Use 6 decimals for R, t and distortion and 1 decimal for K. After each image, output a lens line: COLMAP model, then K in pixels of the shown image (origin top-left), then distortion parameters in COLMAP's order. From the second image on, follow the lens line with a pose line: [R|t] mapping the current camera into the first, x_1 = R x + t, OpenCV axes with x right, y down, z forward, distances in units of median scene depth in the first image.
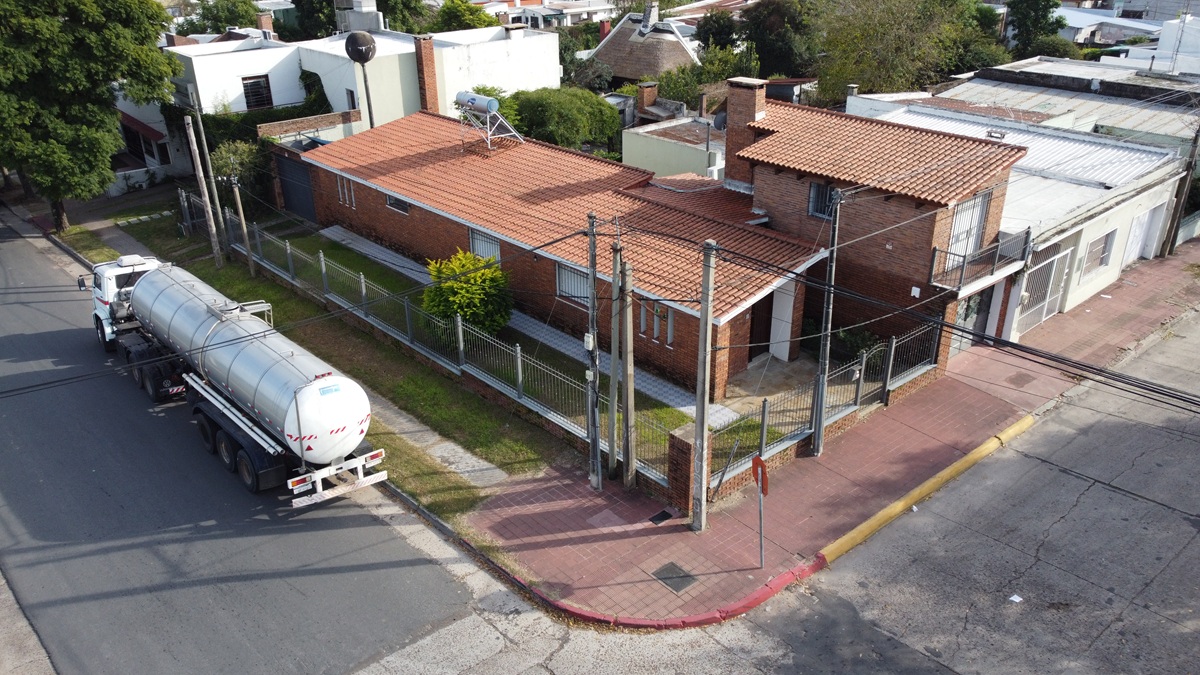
lens RADIAL K [[904.3, 0, 605.5], [0, 904.3, 354.6], [0, 0, 1]] dist [-0.000989, -0.005633]
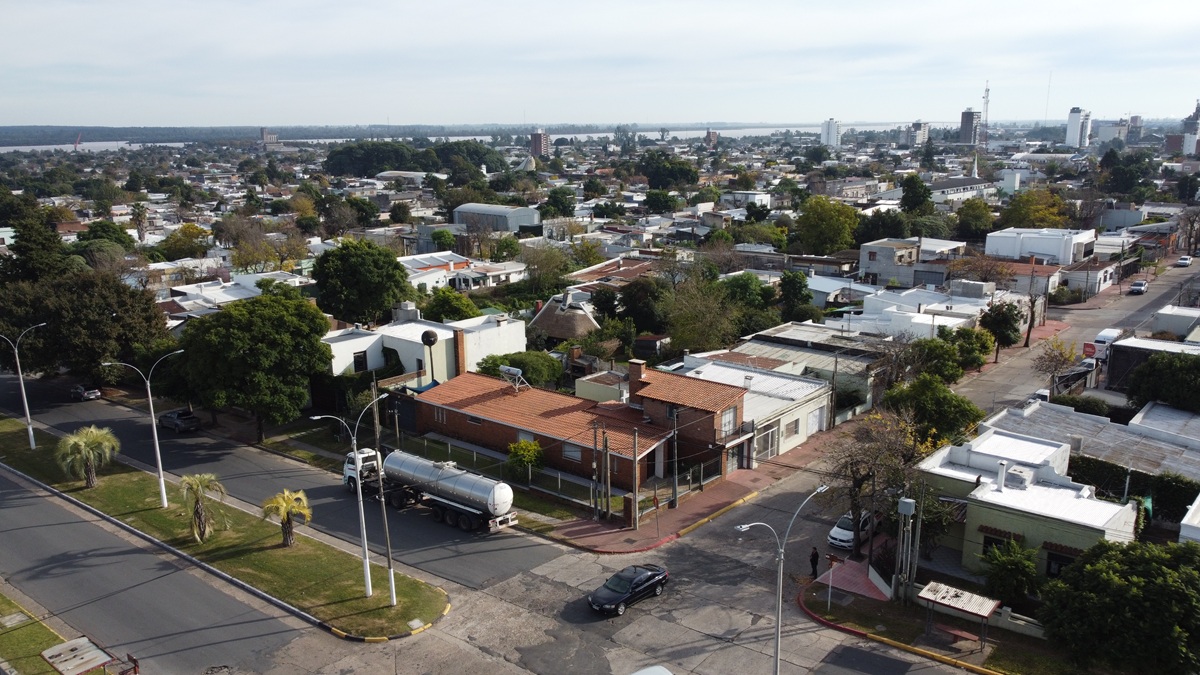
lens RADIAL K [[904.3, 0, 599.3], [0, 904.3, 344.3], [0, 0, 1]] dist [-0.000989, -0.005633]
pose [[0.990622, -0.029834, 0.133331, -0.253126], [0.059898, 0.971922, -0.227553, 0.180782], [-0.122798, 0.233405, 0.964595, -1.265288]]
